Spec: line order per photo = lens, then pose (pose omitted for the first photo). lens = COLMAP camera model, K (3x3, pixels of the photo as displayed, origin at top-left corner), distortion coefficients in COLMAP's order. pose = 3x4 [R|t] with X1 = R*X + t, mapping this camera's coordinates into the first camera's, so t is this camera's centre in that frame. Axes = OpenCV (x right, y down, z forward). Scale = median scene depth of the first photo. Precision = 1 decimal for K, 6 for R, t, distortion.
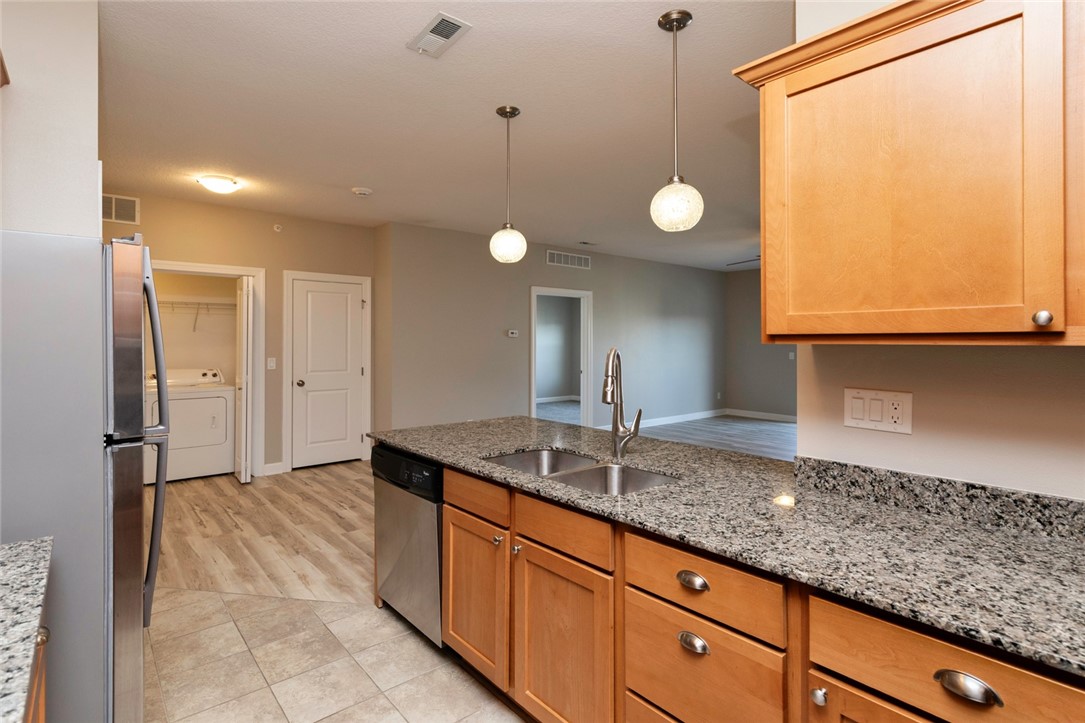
lens RADIAL K [[566.4, 0, 567.4], [0, 566.4, 333.0], [0, 0, 1]] dist [0.008919, 0.000440]
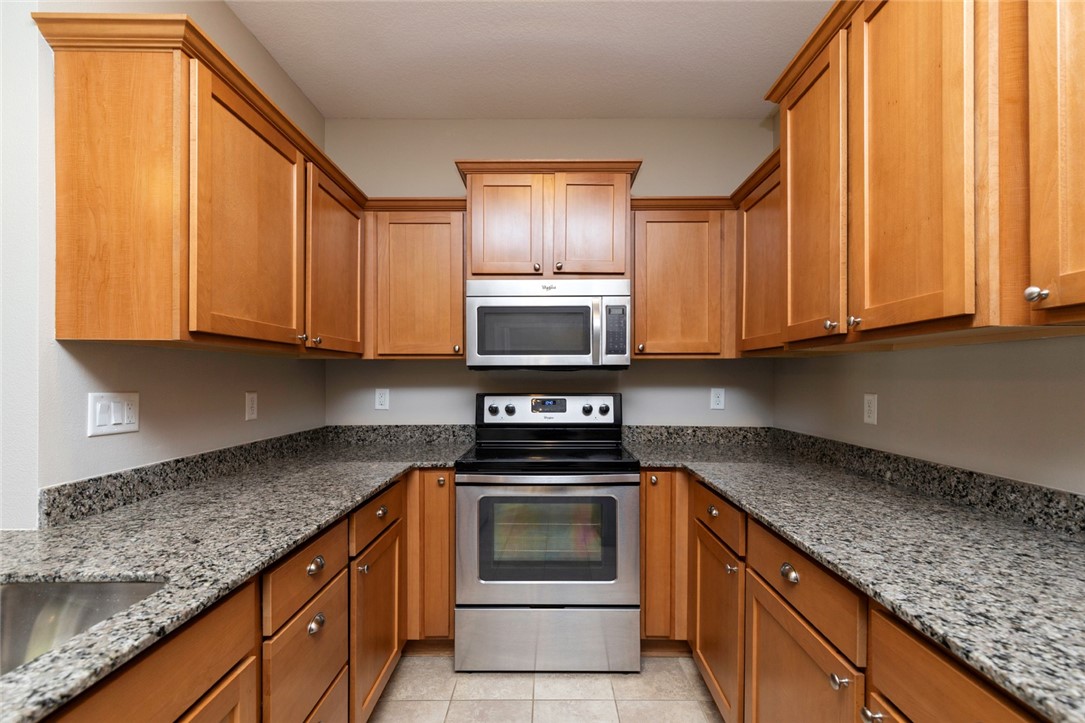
lens RADIAL K [[504.9, 0, 577.9], [0, 504.9, 377.1], [0, 0, 1]] dist [0.022072, 0.000662]
pose [[-0.780045, -0.000220, 0.625723, -0.639578], [-0.005832, 0.999959, -0.006919, 0.078163], [-0.625696, -0.009046, -0.780015, 1.227670]]
